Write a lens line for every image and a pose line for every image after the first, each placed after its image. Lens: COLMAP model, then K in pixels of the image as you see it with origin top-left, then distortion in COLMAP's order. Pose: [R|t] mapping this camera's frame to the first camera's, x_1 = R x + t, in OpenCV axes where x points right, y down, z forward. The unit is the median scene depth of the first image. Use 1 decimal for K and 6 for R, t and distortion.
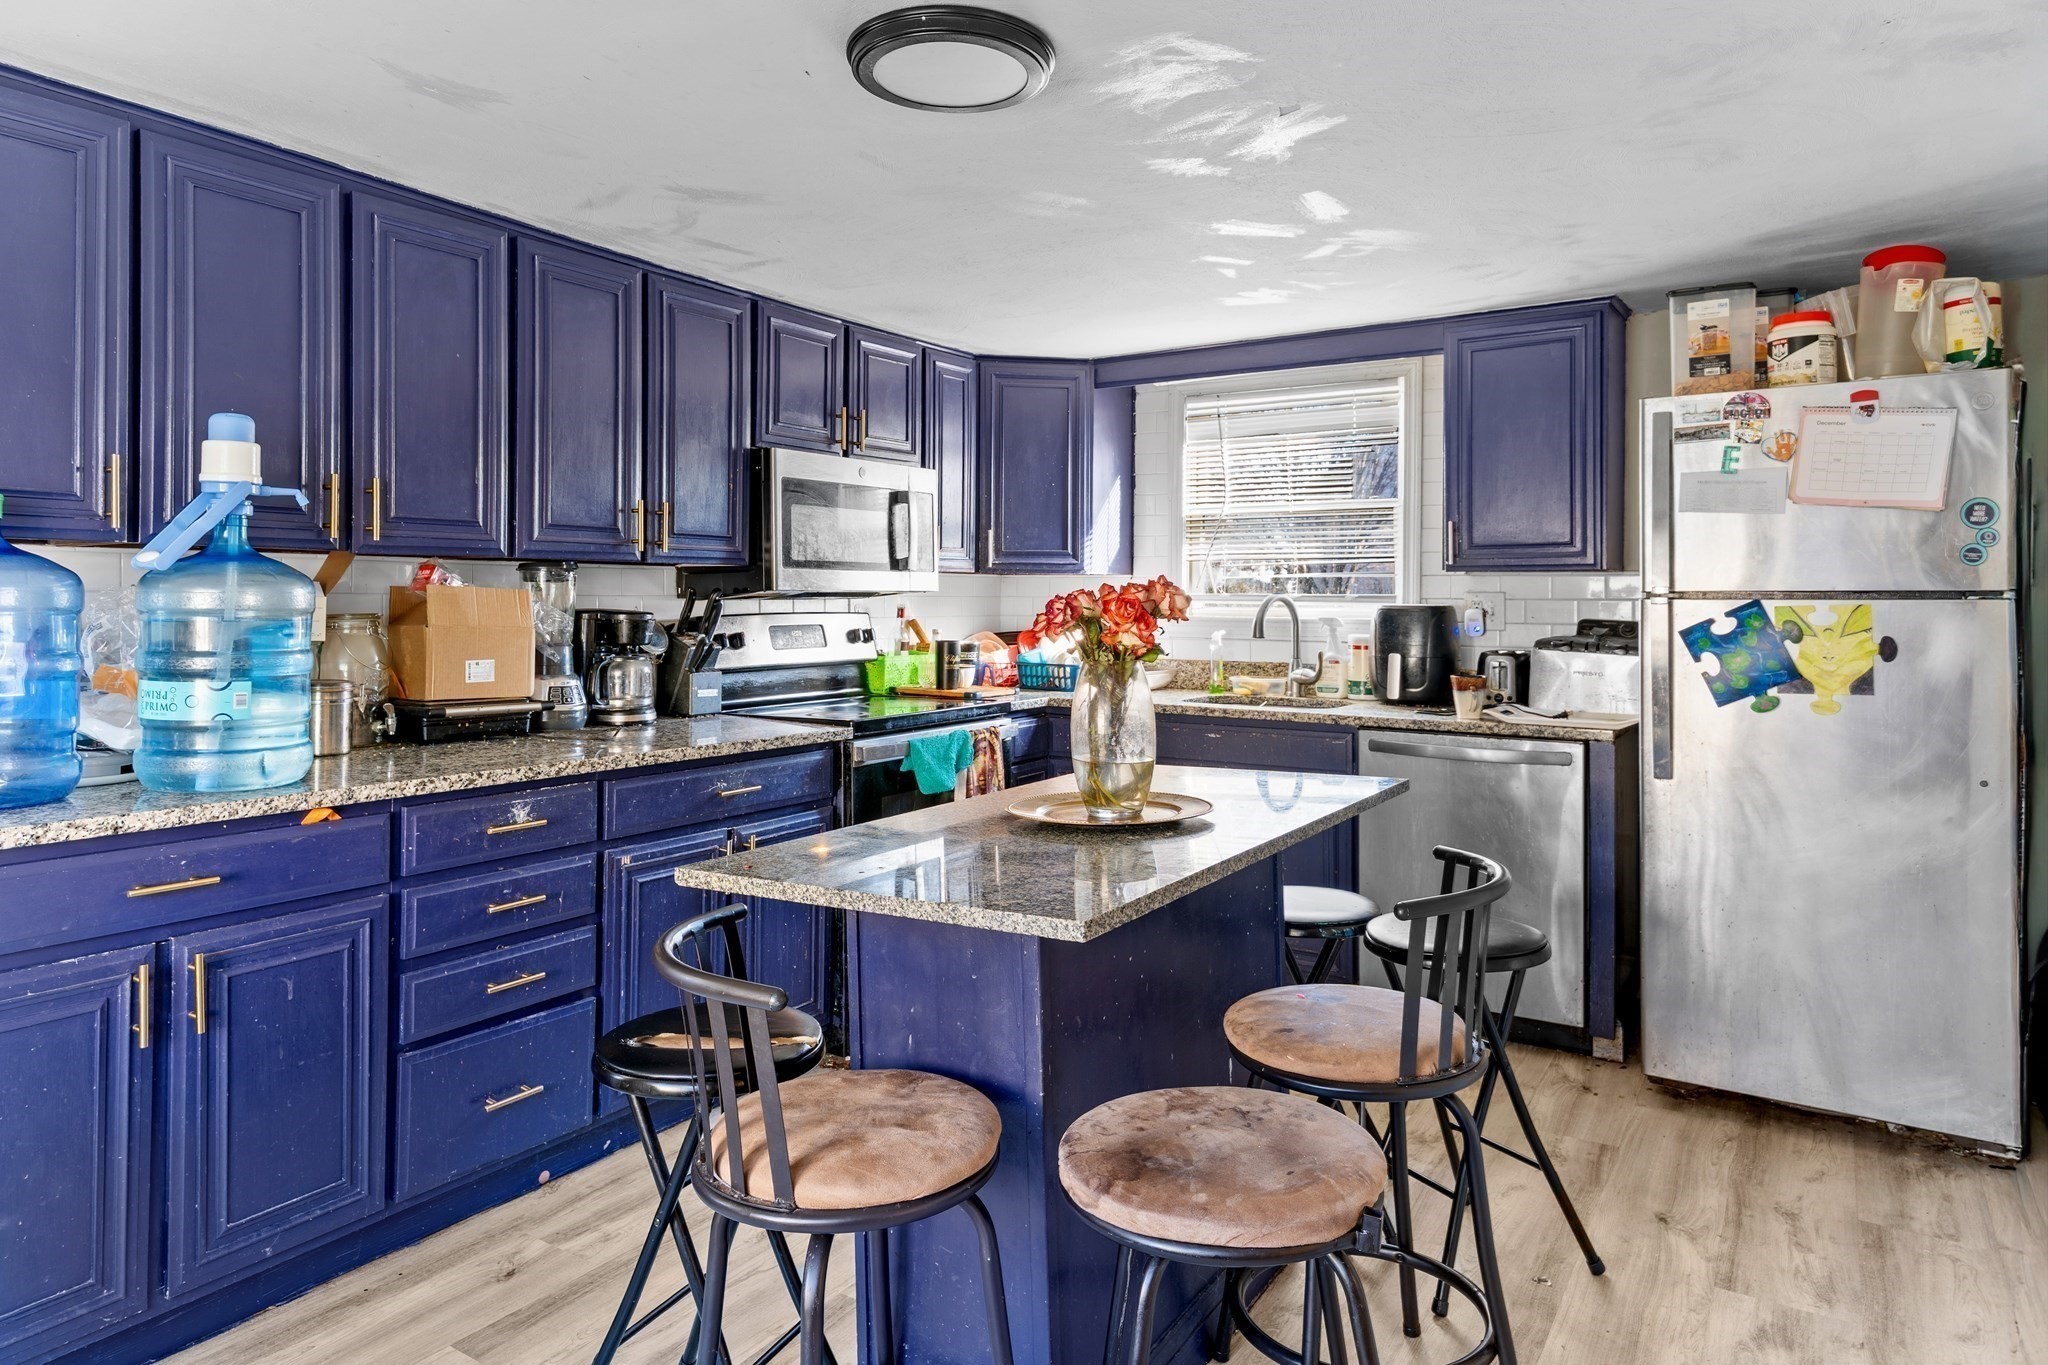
lens RADIAL K [[1260.8, 0, 1015.5], [0, 1260.8, 602.4], [0, 0, 1]] dist [-0.001776, 0.006601]
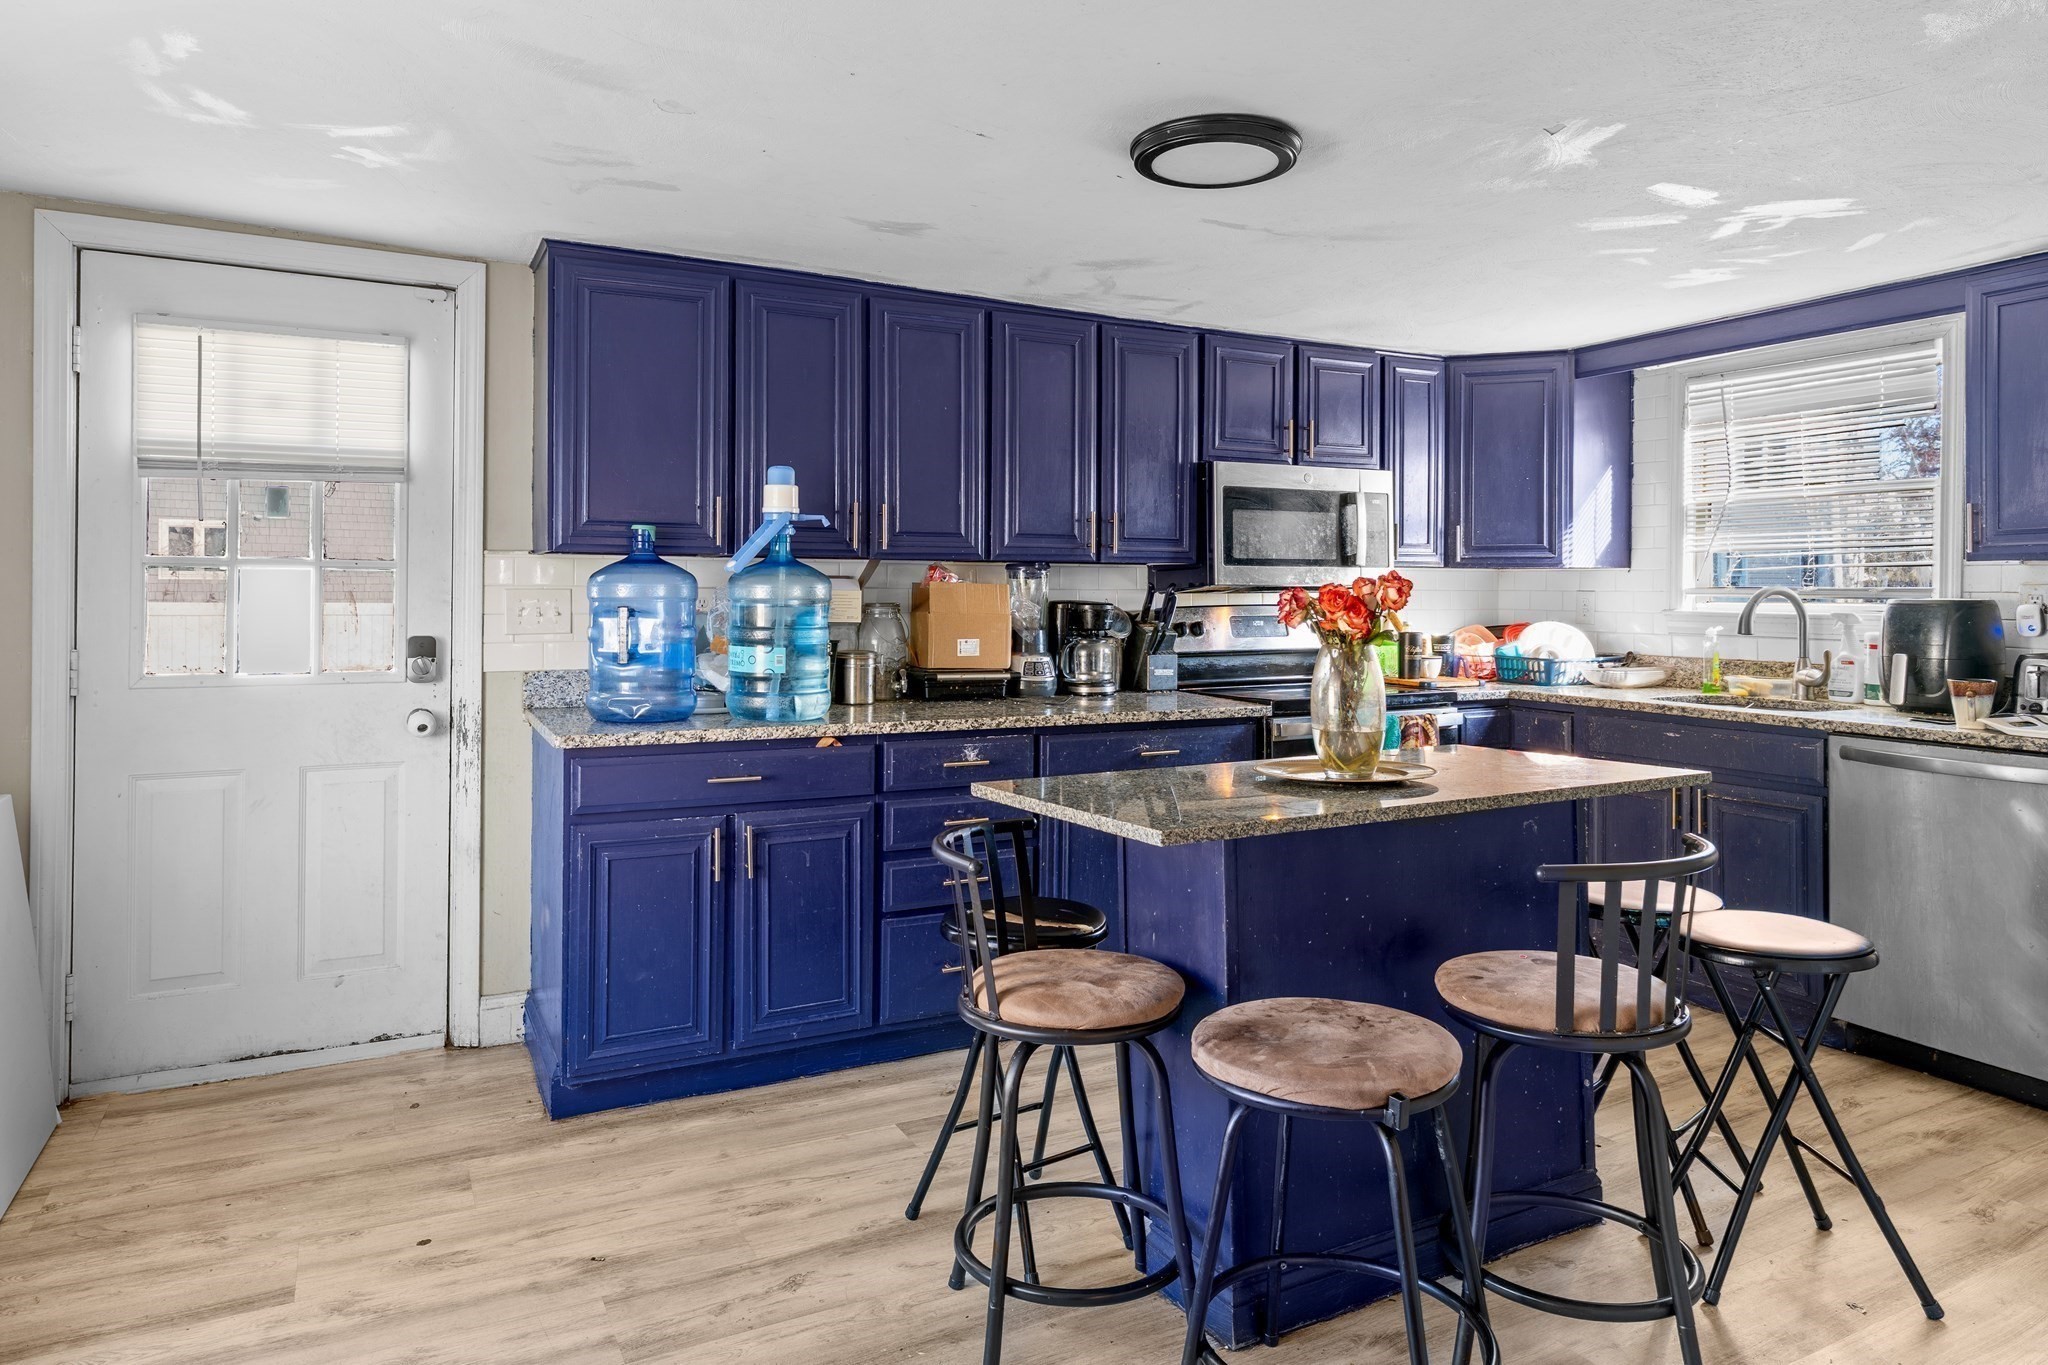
lens RADIAL K [[1260.8, 0, 1021.1], [0, 1260.8, 602.7], [0, 0, 1]] dist [-0.001776, 0.006601]
pose [[0.870532, 0.003865, -0.492097, 0.255363], [-0.001940, 0.999988, 0.004422, 0.002241], [0.492109, -0.002895, 0.870529, -0.104973]]
